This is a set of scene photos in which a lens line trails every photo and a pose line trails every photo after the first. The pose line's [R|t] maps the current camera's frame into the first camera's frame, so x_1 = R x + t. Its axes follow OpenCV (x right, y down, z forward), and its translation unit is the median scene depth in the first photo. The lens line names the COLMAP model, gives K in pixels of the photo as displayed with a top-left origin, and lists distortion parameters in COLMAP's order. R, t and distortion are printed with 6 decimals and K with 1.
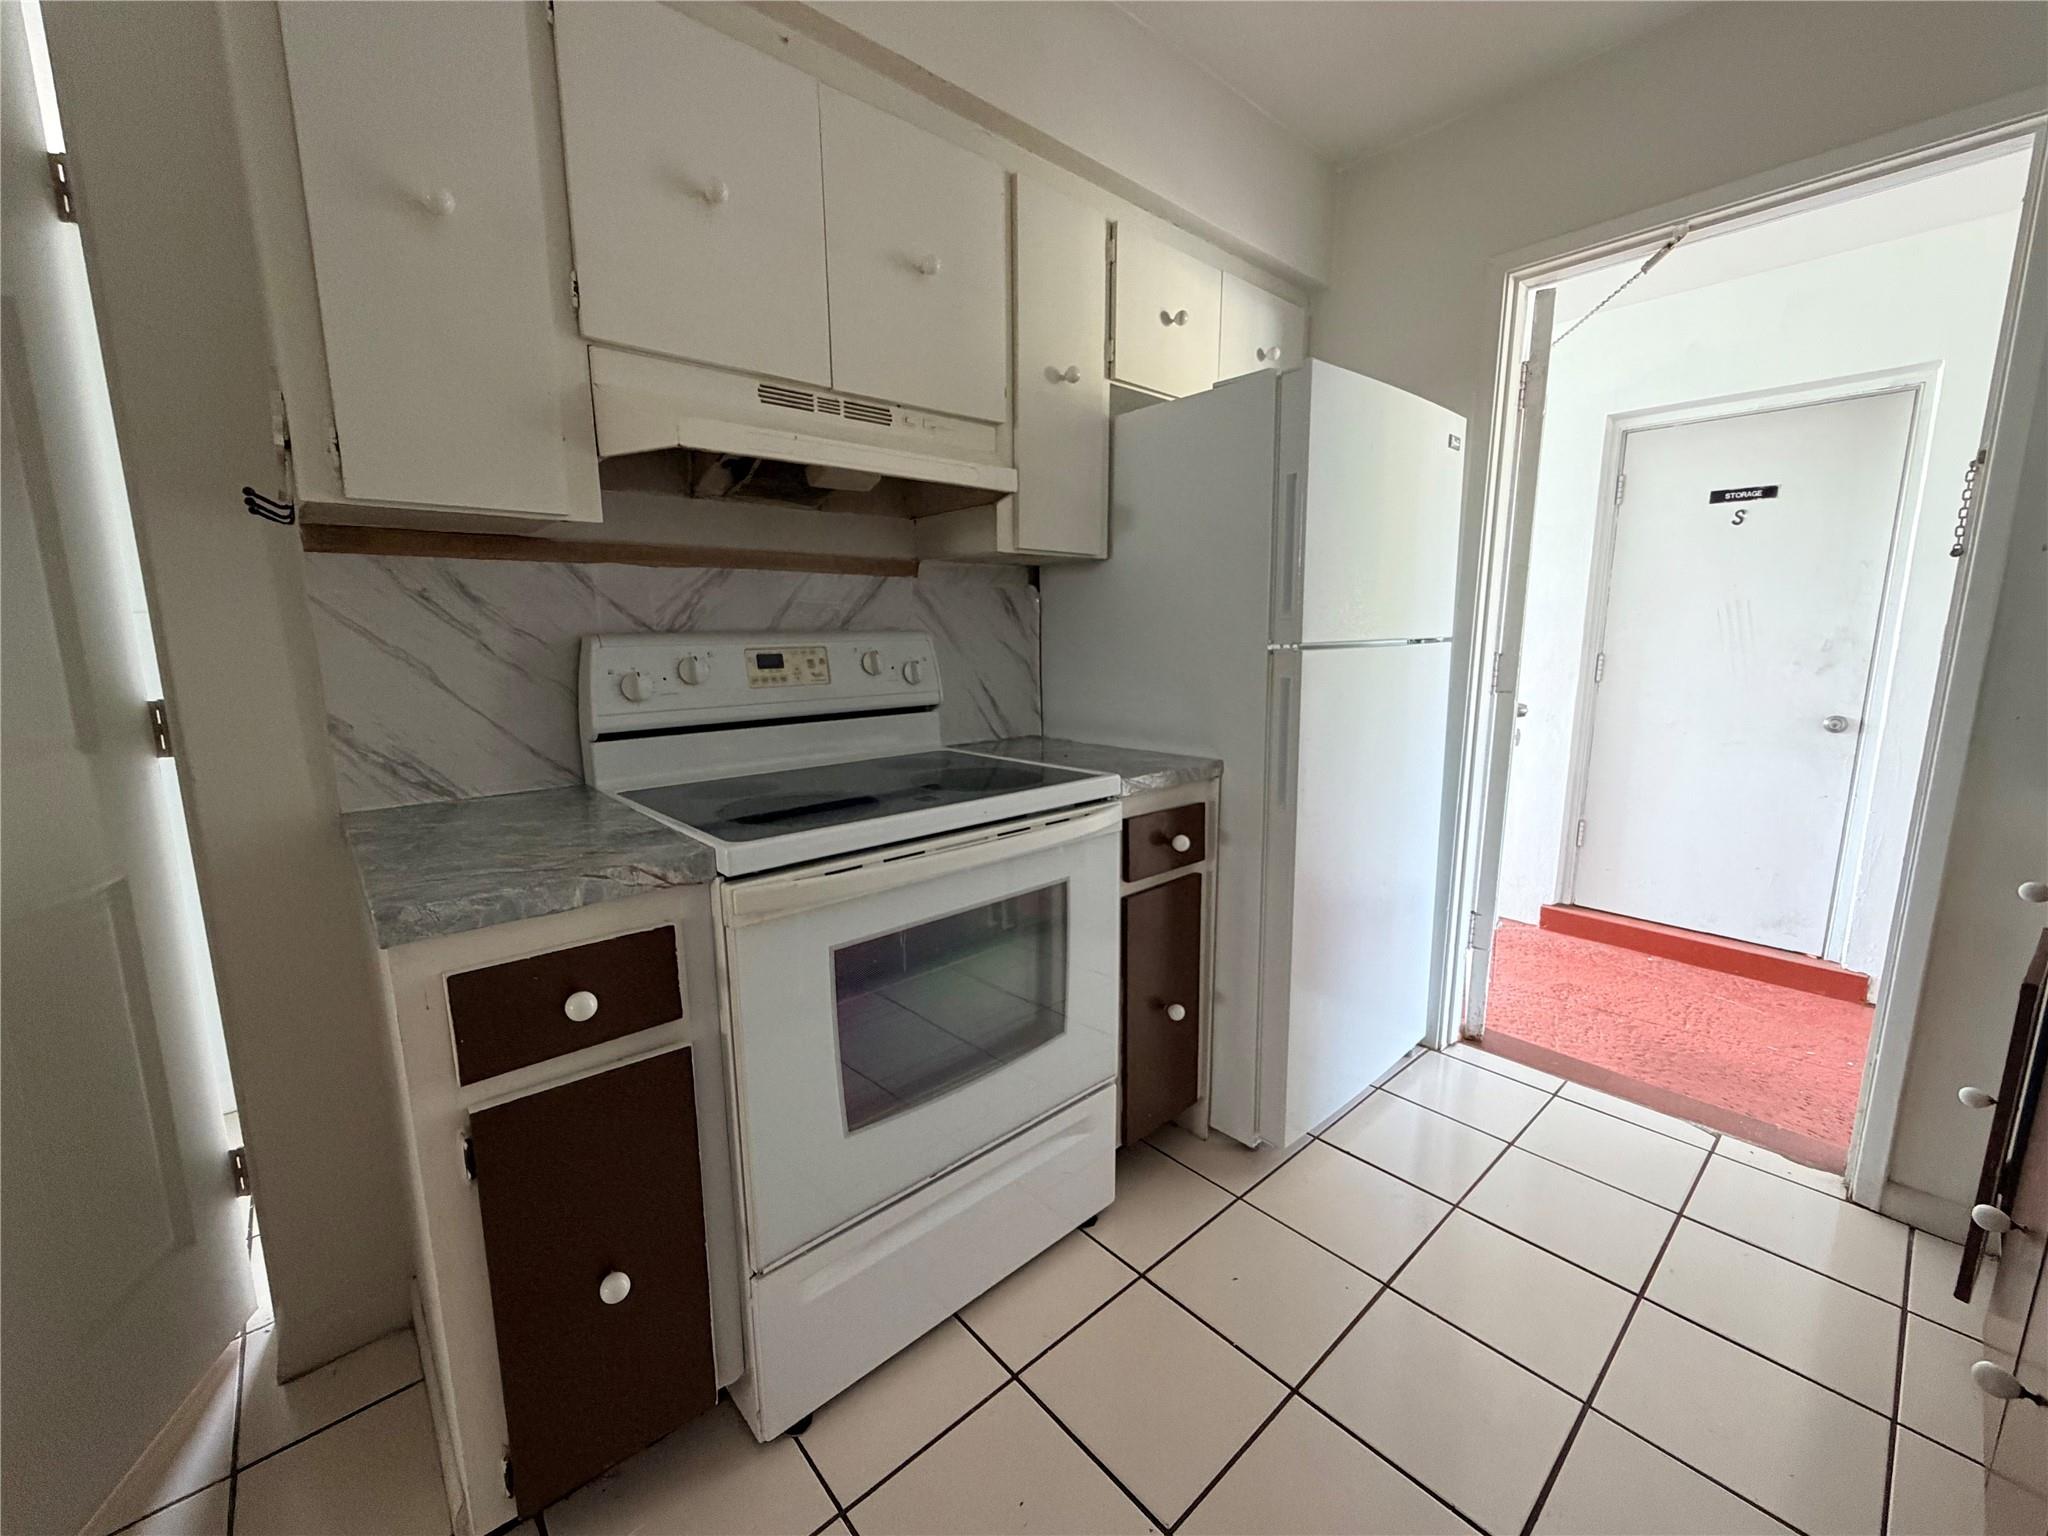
lens RADIAL K [[811.8, 0, 1012.9], [0, 811.8, 768.5], [0, 0, 1]] dist [-0.001636, -0.000554]
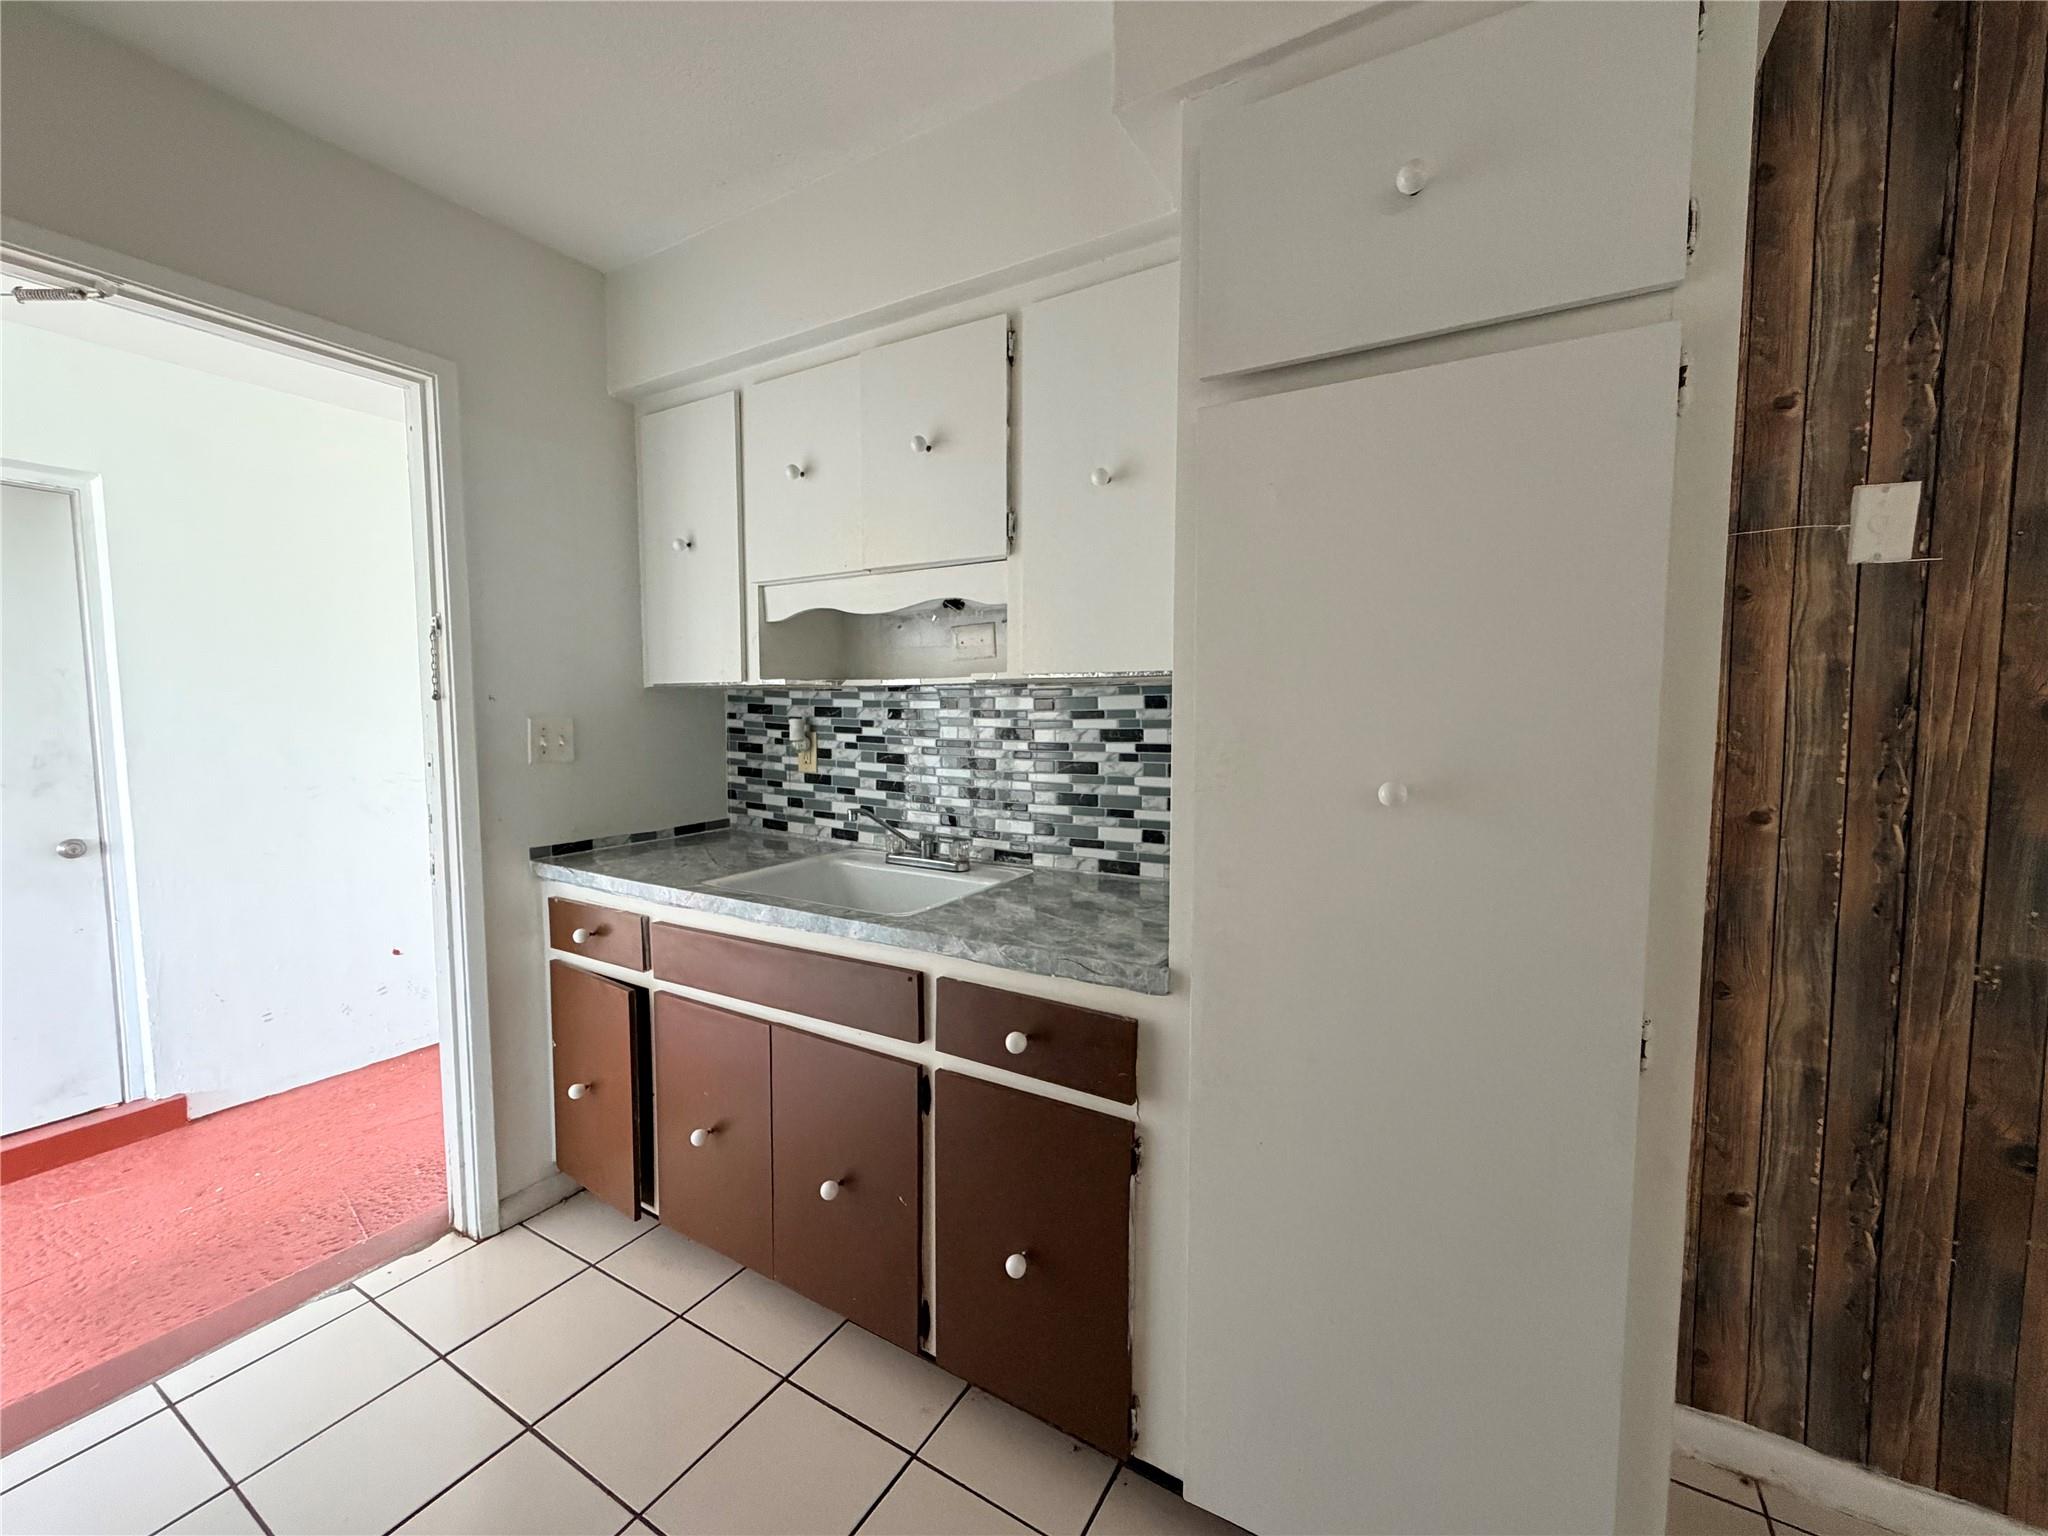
lens RADIAL K [[811.8, 0, 1025.1], [0, 811.8, 764.1], [0, 0, 1]] dist [-0.001636, -0.000554]
pose [[-0.318922, -0.065084, 0.945544, -0.152838], [0.162421, 0.979128, 0.122179, -0.085078], [-0.933760, 0.192542, -0.301694, 0.277297]]
